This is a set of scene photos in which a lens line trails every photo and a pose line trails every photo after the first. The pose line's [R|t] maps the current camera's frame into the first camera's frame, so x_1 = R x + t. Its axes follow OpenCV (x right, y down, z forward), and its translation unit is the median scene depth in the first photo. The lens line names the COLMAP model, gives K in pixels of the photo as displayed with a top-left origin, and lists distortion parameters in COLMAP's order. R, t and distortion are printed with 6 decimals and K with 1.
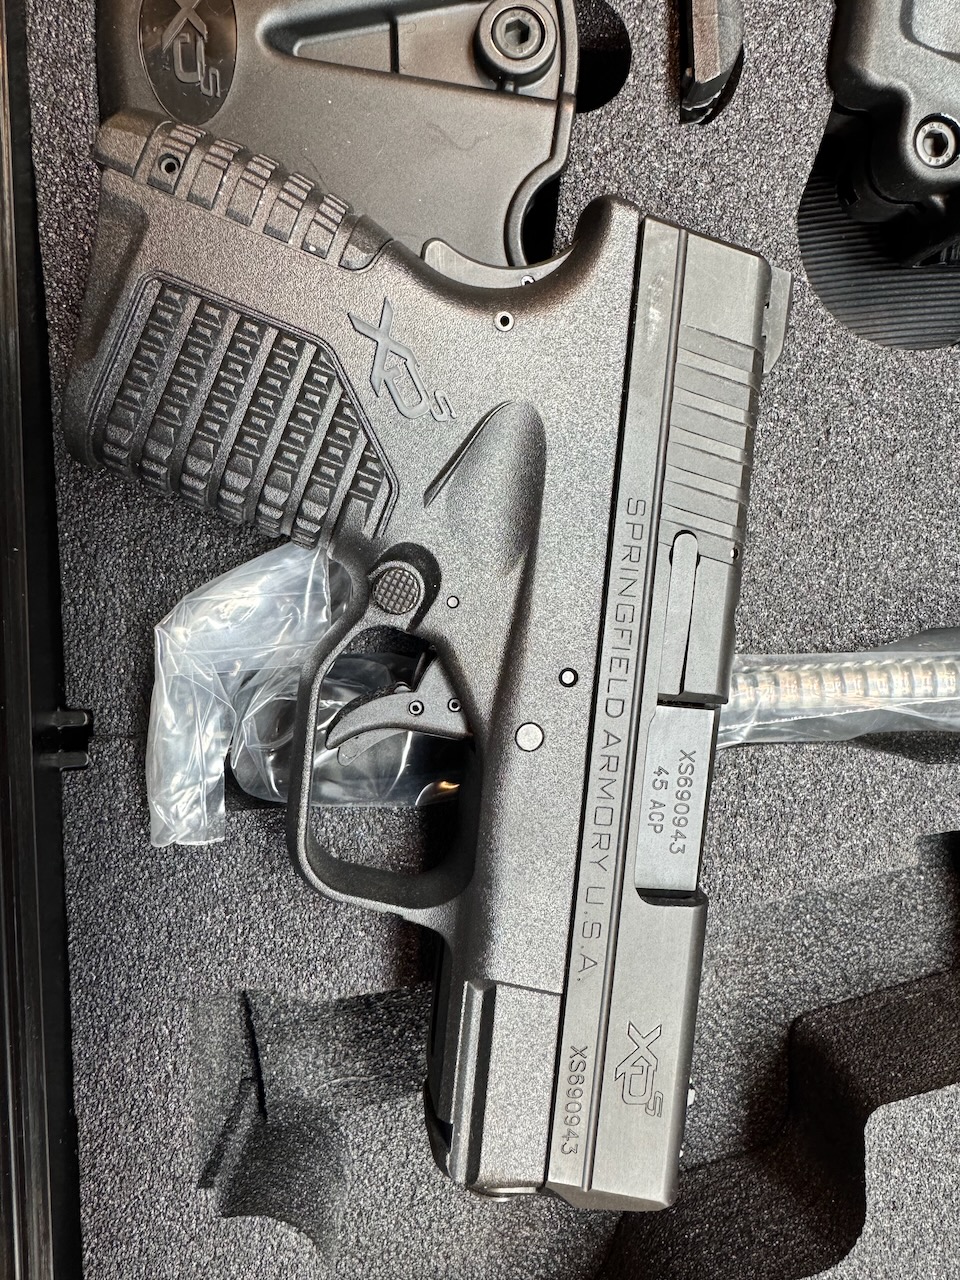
lens RADIAL K [[789.8, 0, 480.0], [0, 789.8, 640.0], [0, 0, 1]] dist [0.014543, -0.011088]
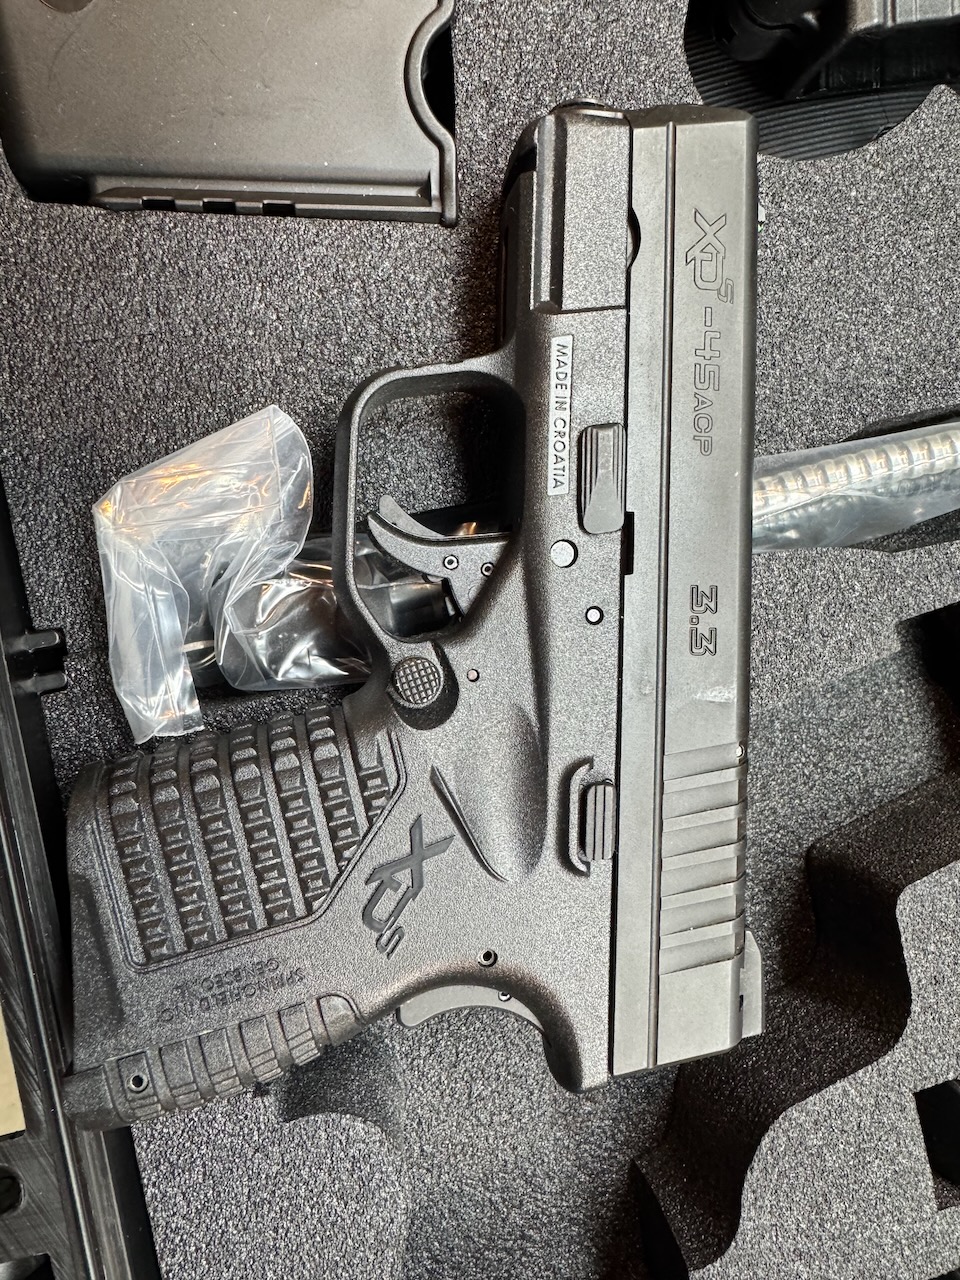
lens RADIAL K [[789.8, 0, 480.0], [0, 789.8, 640.0], [0, 0, 1]] dist [0.014543, -0.011088]
pose [[0.983743, -0.165034, 0.070810, -0.059234], [0.166065, 0.986075, -0.008881, 0.189112], [-0.068358, 0.020495, 0.997450, 0.006068]]
